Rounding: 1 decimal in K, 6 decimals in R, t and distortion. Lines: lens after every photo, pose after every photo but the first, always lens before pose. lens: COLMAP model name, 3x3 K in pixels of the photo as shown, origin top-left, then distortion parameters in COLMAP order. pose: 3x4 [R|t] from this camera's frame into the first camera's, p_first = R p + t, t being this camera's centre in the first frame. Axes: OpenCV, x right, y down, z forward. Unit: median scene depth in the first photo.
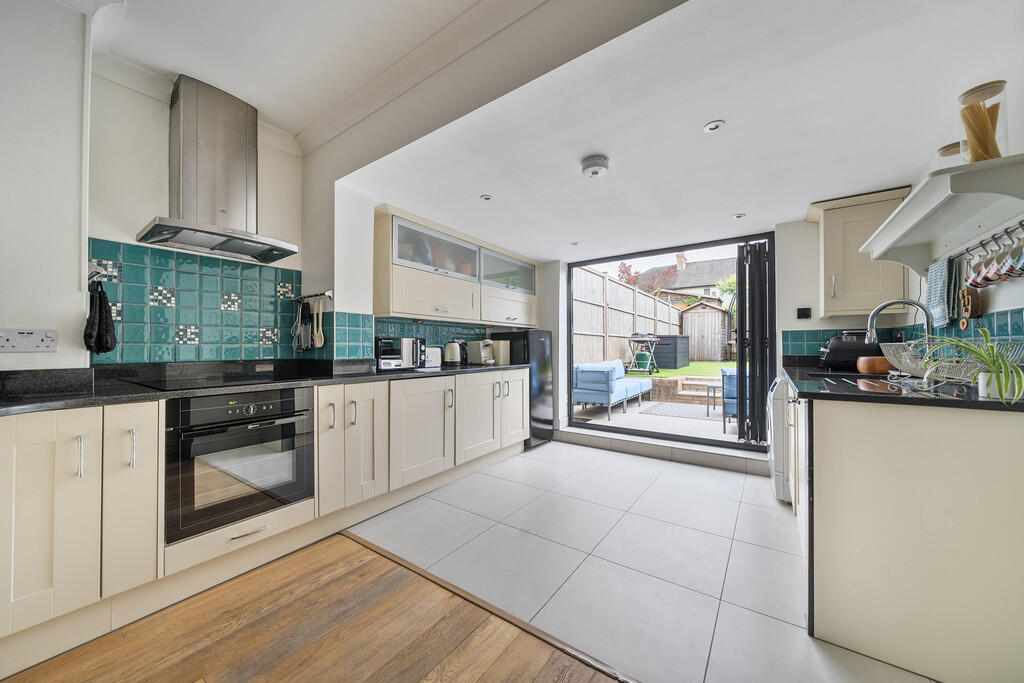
lens RADIAL K [[362.6, 0, 513.6], [0, 362.6, 343.6], [0, 0, 1]] dist [0.000069, -0.000012]
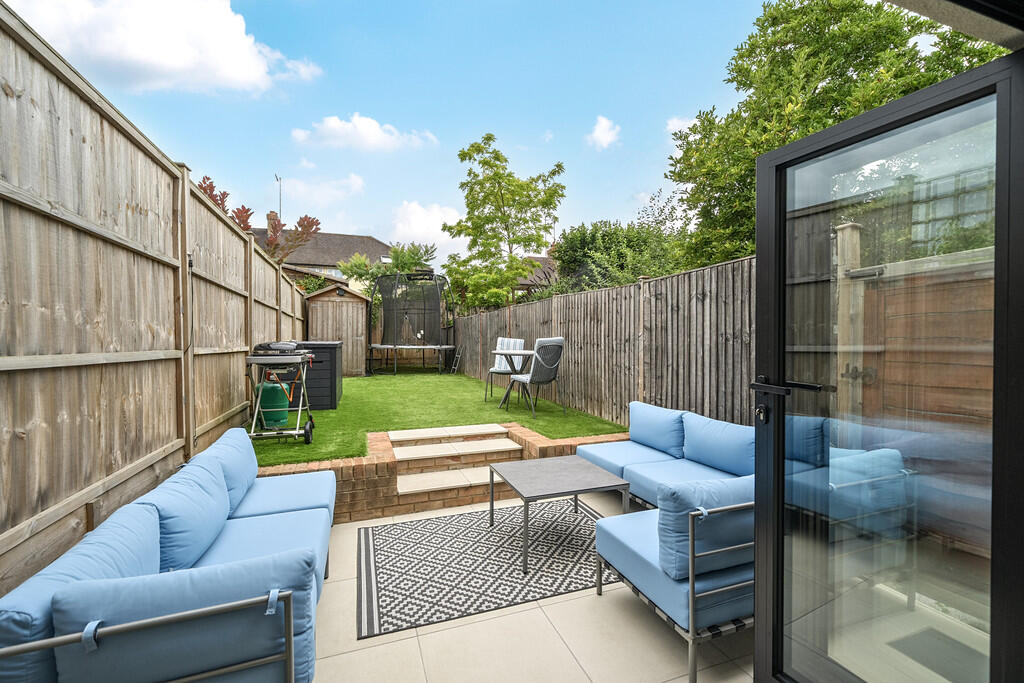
lens RADIAL K [[435.6, 0, 513.7], [0, 435.6, 343.4], [0, 0, 1]] dist [0.000120, -0.000011]
pose [[0.570257, -0.010198, 0.821403, 0.182421], [-0.001301, 0.999910, 0.013318, -0.074485], [-0.821465, -0.008663, 0.570193, 0.970967]]
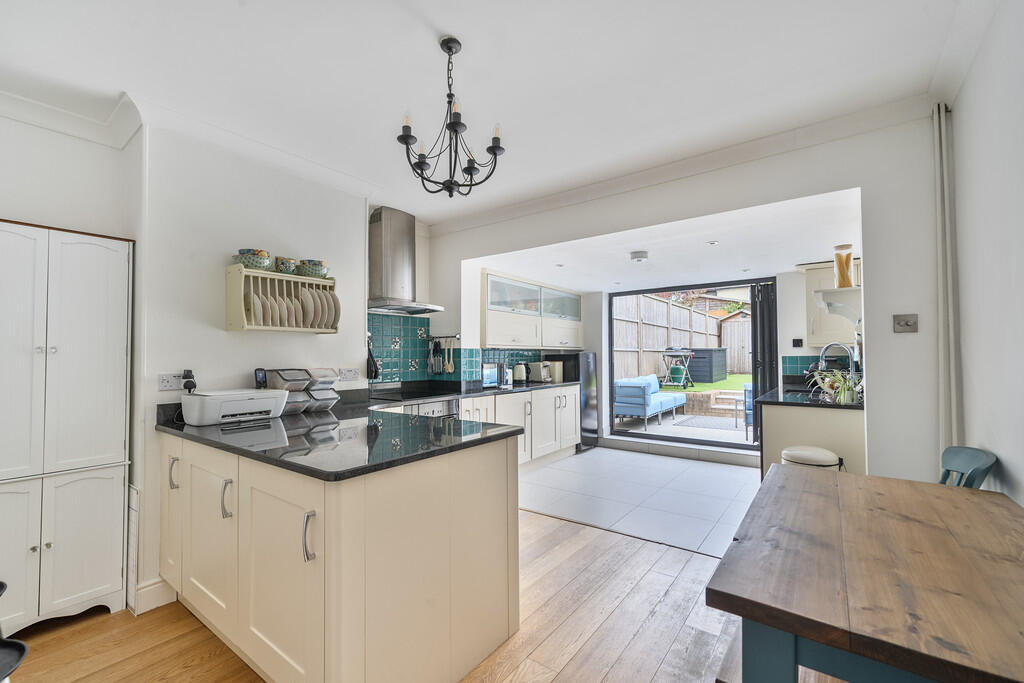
lens RADIAL K [[435.6, 0, 512.8], [0, 435.6, 343.9], [0, 0, 1]] dist [0.000120, -0.000011]
pose [[0.999657, -0.004736, -0.025772, -0.137281], [0.004321, 0.999861, -0.016103, -0.044121], [0.025845, 0.015986, 0.999538, -0.442810]]
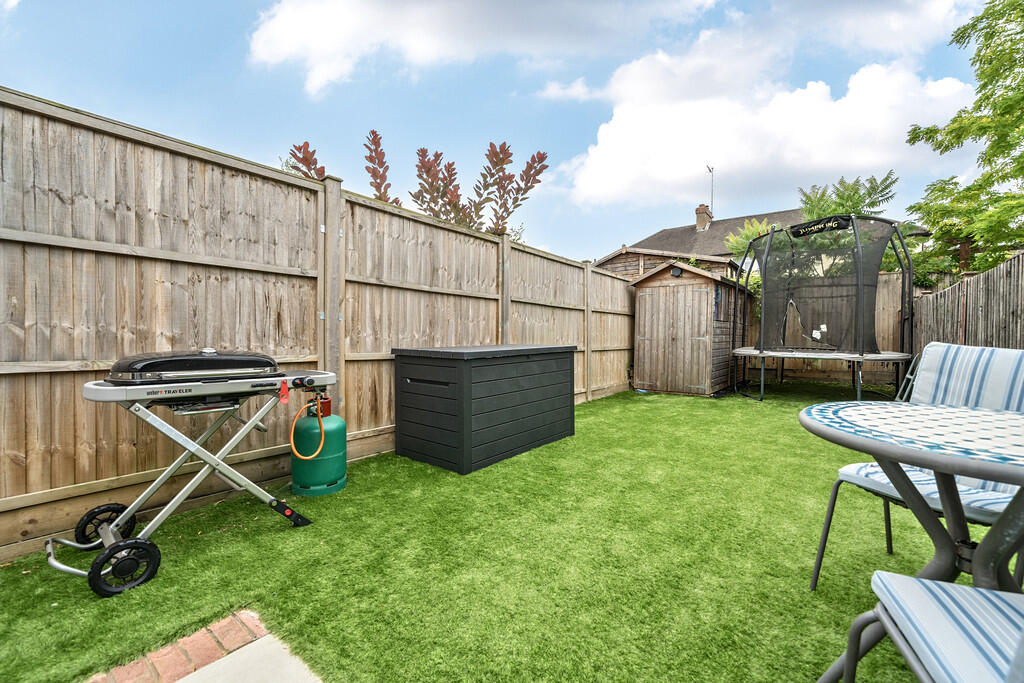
lens RADIAL K [[422.5, 0, 512.6], [0, 422.5, 343.0], [0, 0, 1]] dist [-0.000789, -0.000154]
pose [[0.999047, 0.001571, -0.043608, 1.130054], [-0.000678, 0.999790, 0.020480, -0.085056], [0.043631, -0.020431, 0.998839, 1.521797]]
